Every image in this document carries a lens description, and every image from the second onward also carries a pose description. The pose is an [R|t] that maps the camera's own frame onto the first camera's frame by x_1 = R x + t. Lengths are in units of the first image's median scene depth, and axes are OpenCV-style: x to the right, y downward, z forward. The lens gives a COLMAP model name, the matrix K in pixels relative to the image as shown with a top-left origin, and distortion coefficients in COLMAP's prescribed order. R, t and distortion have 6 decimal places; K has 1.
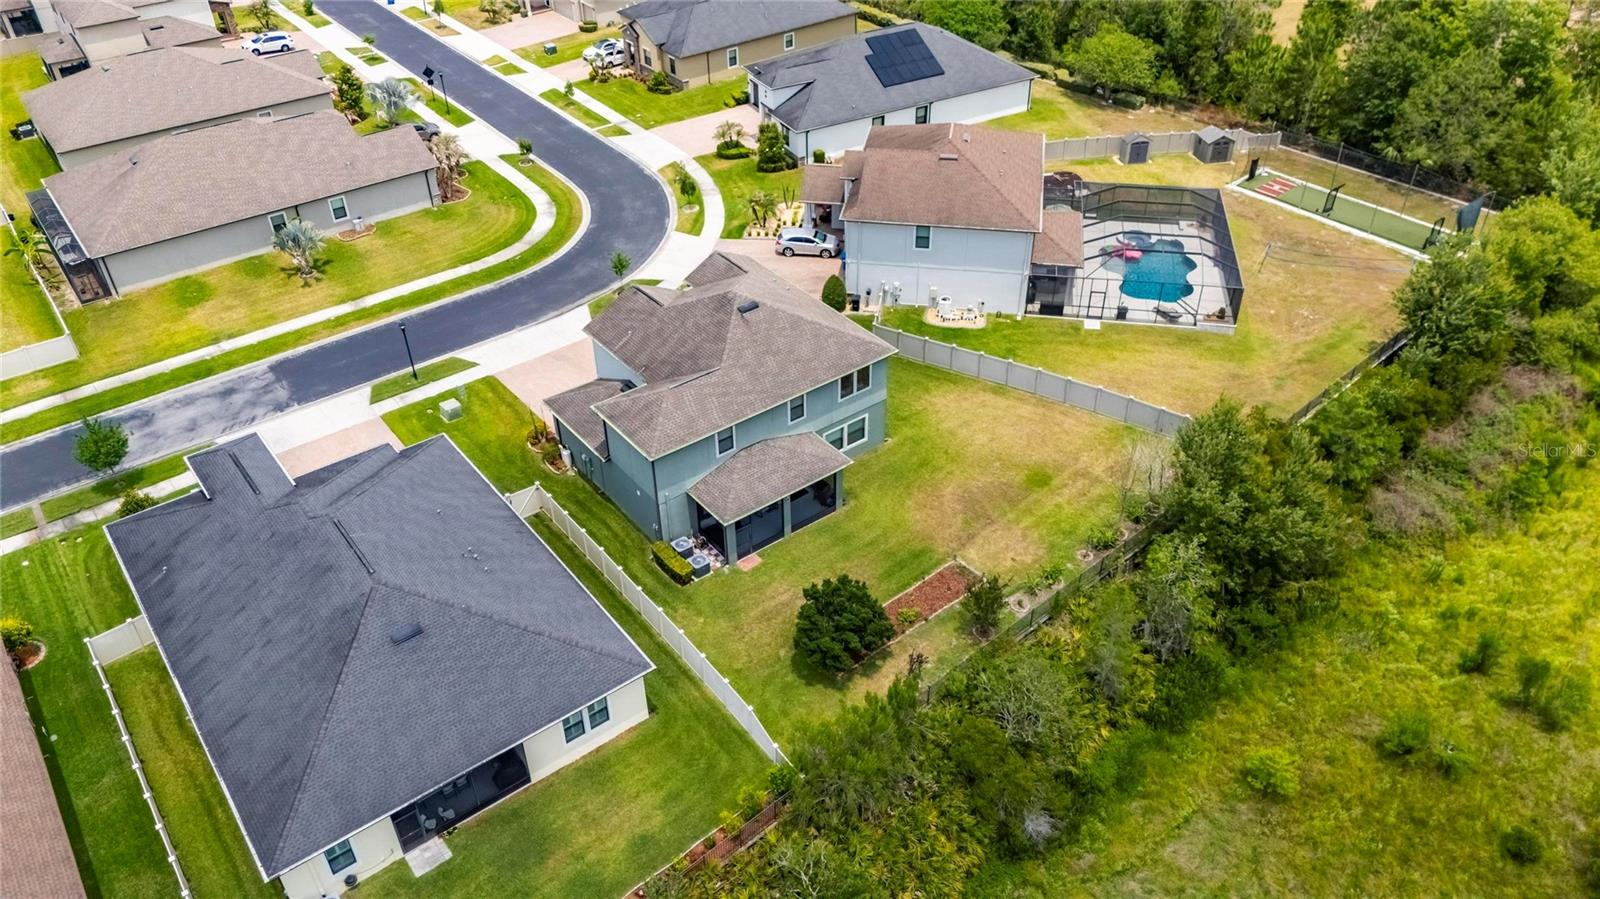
lens RADIAL K [[1178.4, 0, 800.0], [0, 1178.4, 449.5], [0, 0, 1]] dist [0.066242, -0.060736]
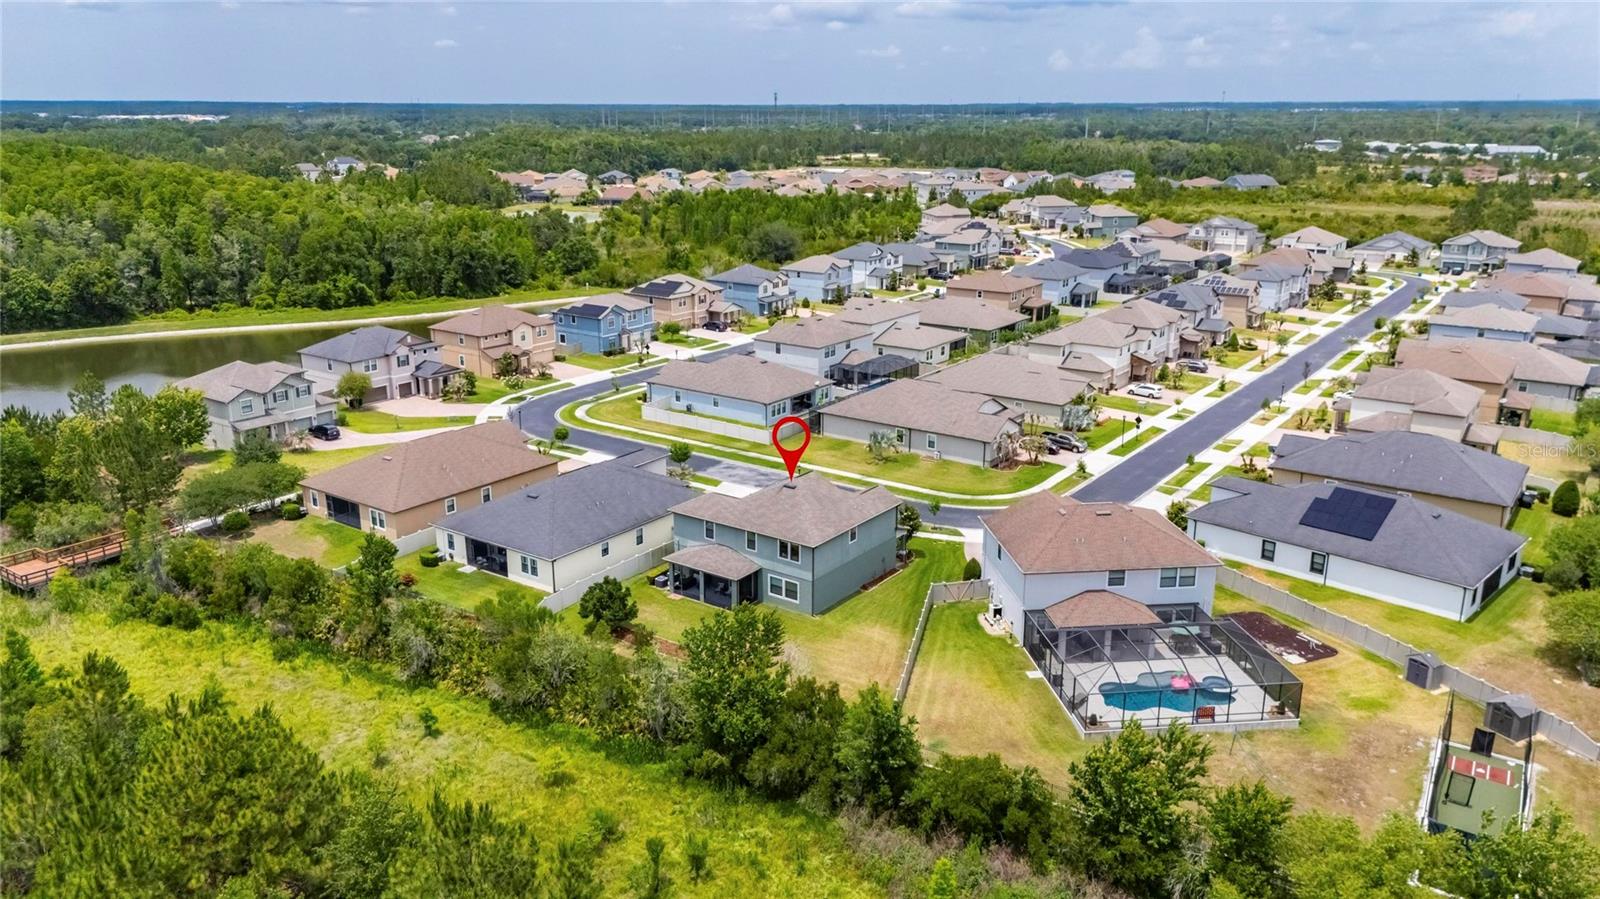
lens RADIAL K [[1175.7, 0, 800.0], [0, 1175.7, 449.5], [0, 0, 1]] dist [0.096645, -0.119471]
pose [[0.293582, 0.285174, -0.912406, 0.996566], [-0.579855, 0.811944, 0.067196, -0.195836], [0.759986, 0.509335, 0.403731, 0.232008]]
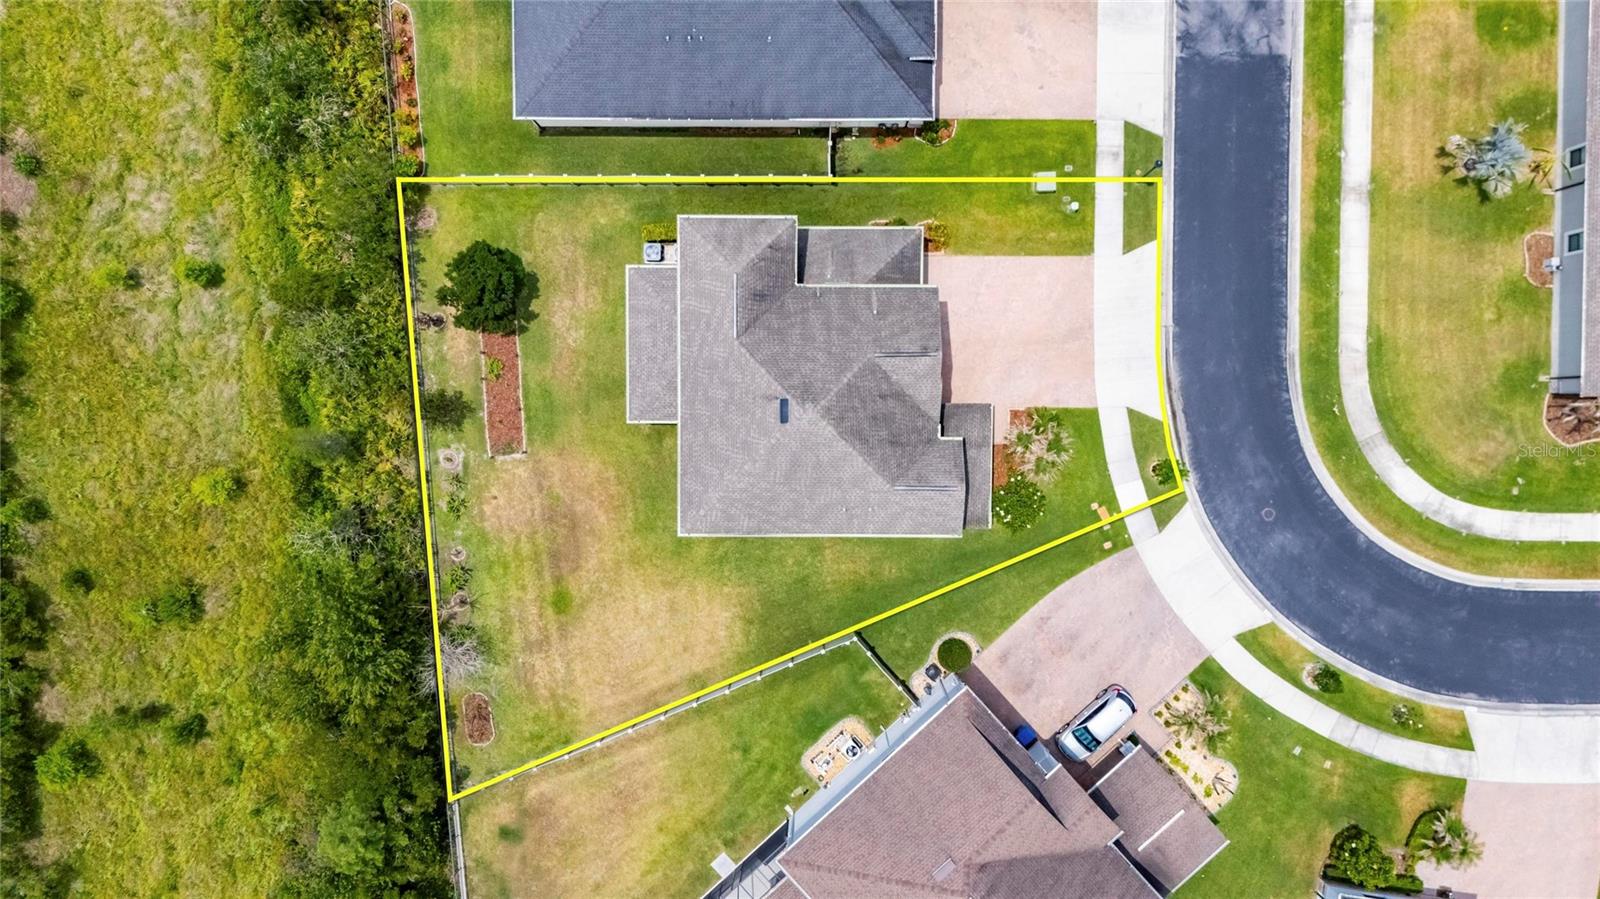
lens RADIAL K [[1178.4, 0, 800.0], [0, 1178.4, 449.5], [0, 0, 1]] dist [0.066242, -0.060736]
pose [[-0.607874, 0.793011, 0.040284, -0.045085], [-0.460443, -0.393371, 0.795771, -0.591027], [0.646901, 0.465180, 0.604257, 0.341506]]
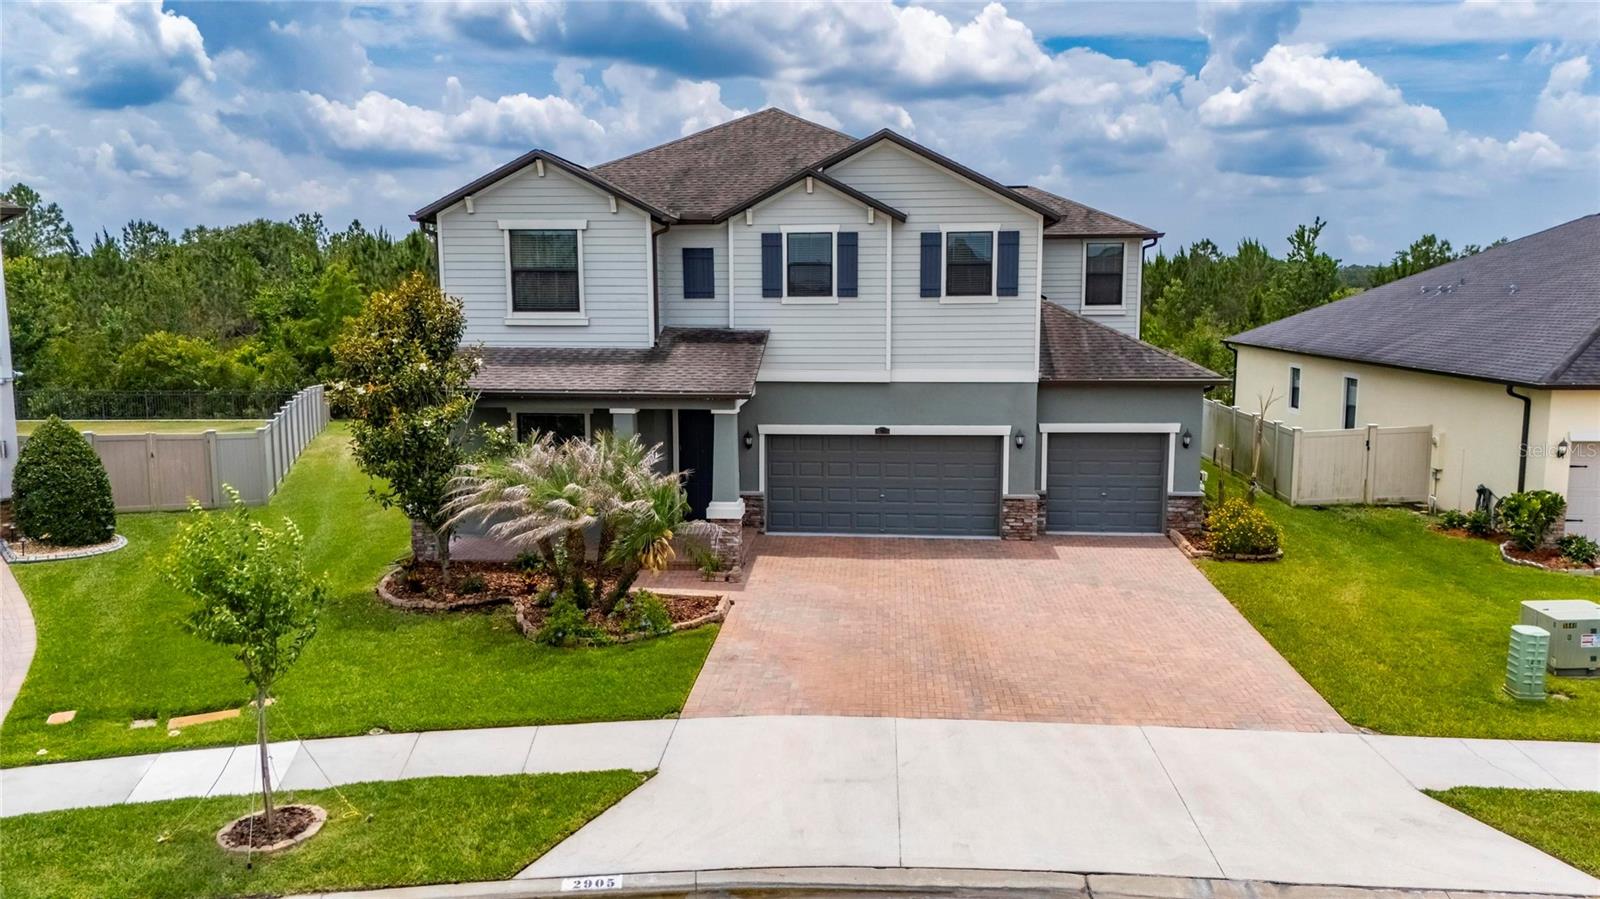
lens RADIAL K [[1178.4, 0, 800.0], [0, 1178.4, 449.5], [0, 0, 1]] dist [0.066242, -0.060736]
pose [[-0.746906, -0.066734, 0.661572, -0.265697], [0.412142, 0.734313, 0.539374, -0.199104], [-0.521795, 0.675523, -0.520959, 0.935116]]
